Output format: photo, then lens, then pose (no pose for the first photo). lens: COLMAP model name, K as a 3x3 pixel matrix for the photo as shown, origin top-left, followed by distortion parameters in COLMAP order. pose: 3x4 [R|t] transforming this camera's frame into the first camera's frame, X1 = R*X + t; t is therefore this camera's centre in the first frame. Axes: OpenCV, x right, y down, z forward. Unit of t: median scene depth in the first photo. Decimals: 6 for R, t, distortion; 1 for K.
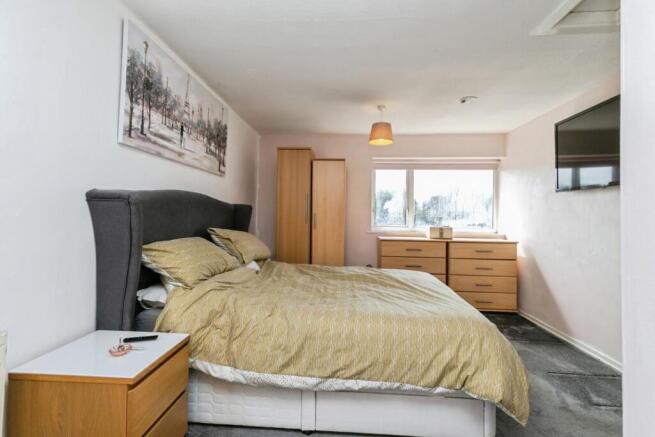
lens RADIAL K [[299.0, 0, 326.0], [0, 299.0, 215.4], [0, 0, 1]] dist [0.000206, 0.000066]
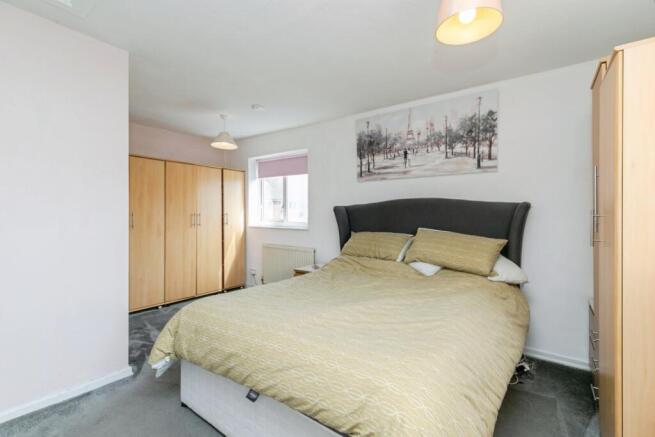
lens RADIAL K [[299.0, 0, 327.6], [0, 299.0, 216.6], [0, 0, 1]] dist [0.000206, 0.000066]
pose [[-0.548247, 0.003395, -0.836309, 0.968826], [0.001075, 0.999994, 0.003355, -0.007926], [0.836315, 0.000940, -0.548248, 1.647467]]
